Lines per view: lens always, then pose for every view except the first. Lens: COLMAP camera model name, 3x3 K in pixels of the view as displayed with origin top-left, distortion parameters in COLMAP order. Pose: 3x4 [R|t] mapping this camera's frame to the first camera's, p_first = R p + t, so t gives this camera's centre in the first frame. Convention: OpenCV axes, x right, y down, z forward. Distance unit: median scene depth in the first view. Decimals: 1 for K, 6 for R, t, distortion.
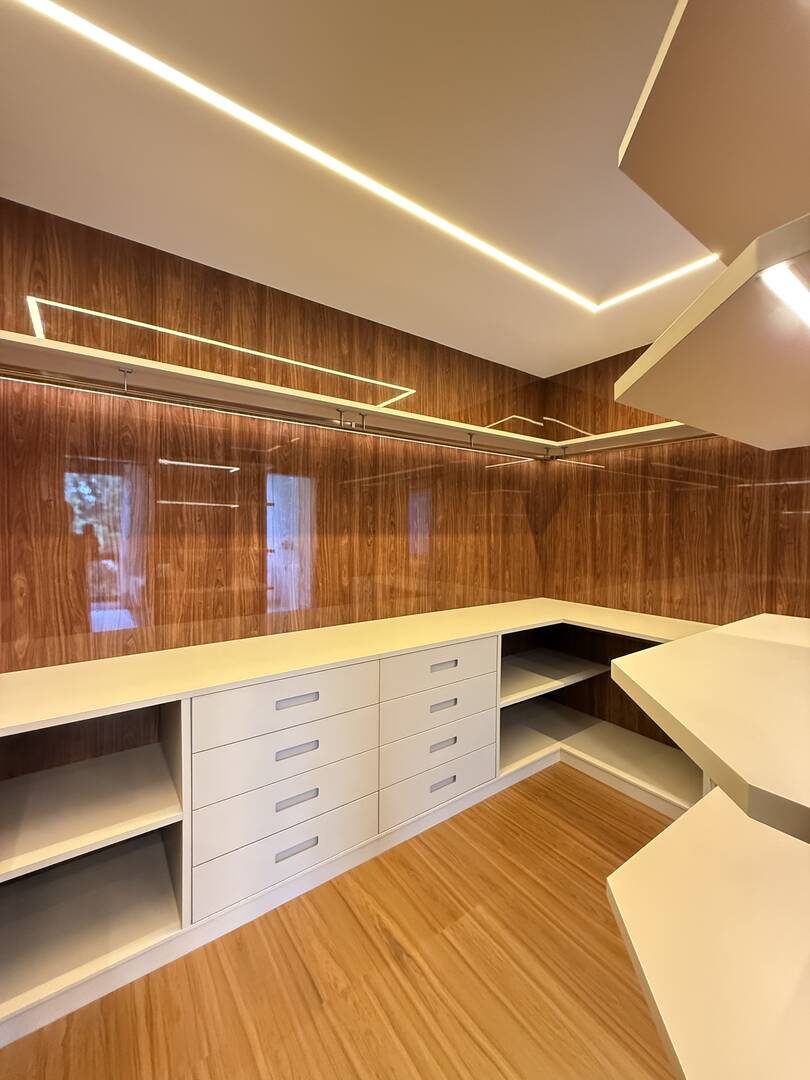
lens RADIAL K [[430.4, 0, 402.7], [0, 430.4, 540.7], [0, 0, 1]] dist [-0.002532, 0.000368]
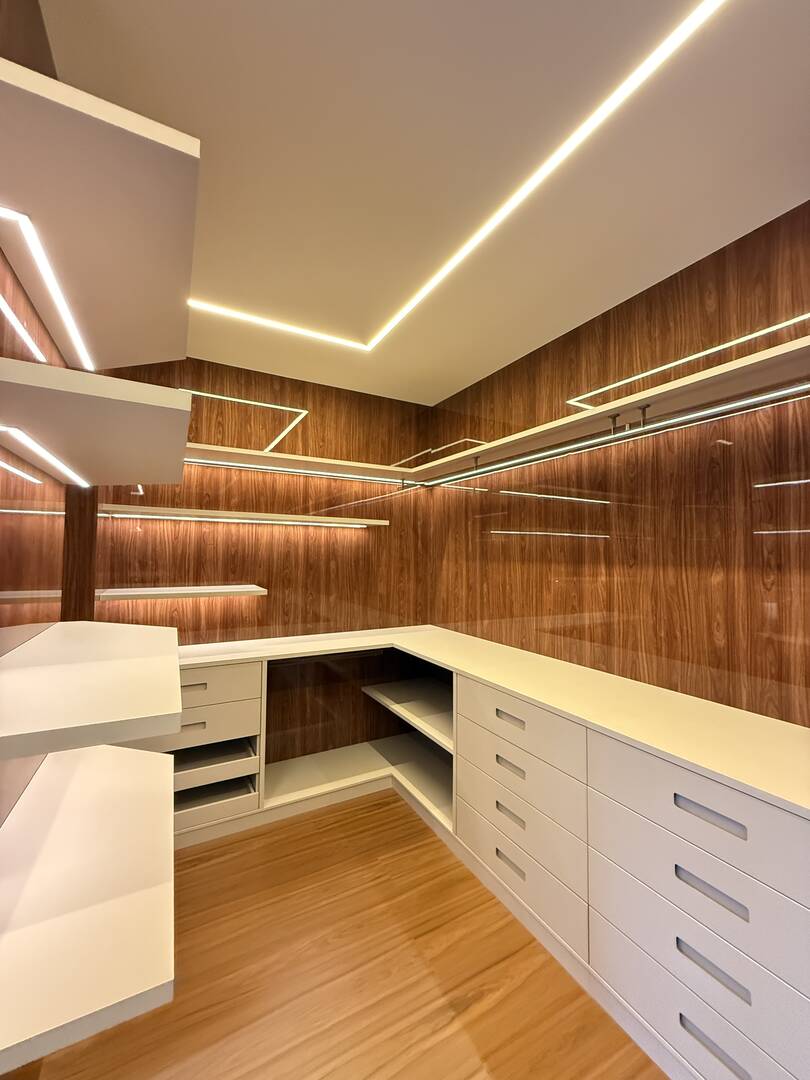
lens RADIAL K [[430.4, 0, 405.0], [0, 430.4, 537.0], [0, 0, 1]] dist [-0.002532, 0.000368]
pose [[-0.114905, -0.041411, -0.992513, 0.638691], [-0.030226, 0.998814, -0.038174, -0.025685], [0.992917, 0.025614, -0.116020, 0.625827]]
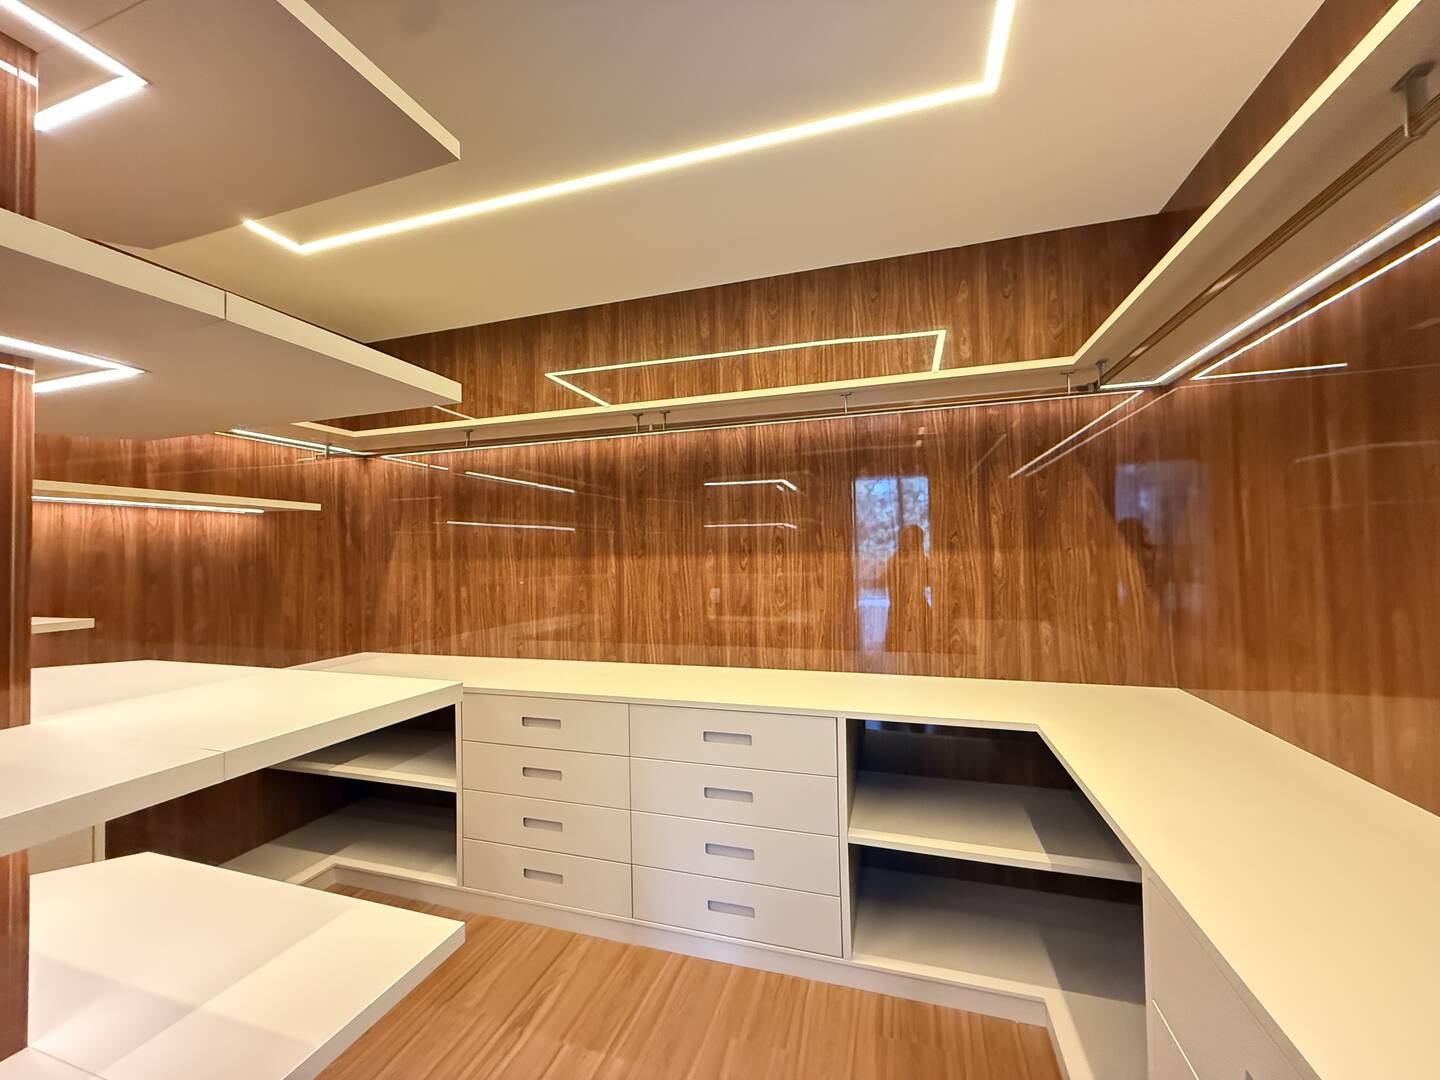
lens RADIAL K [[573.9, 0, 717.7], [0, 573.9, 541.4], [0, 0, 1]] dist [-0.002532, 0.000368]
pose [[0.603626, -0.028322, -0.796764, 0.790506], [0.002963, 0.999442, -0.033282, -0.005079], [0.797262, 0.017729, 0.603373, 0.378880]]
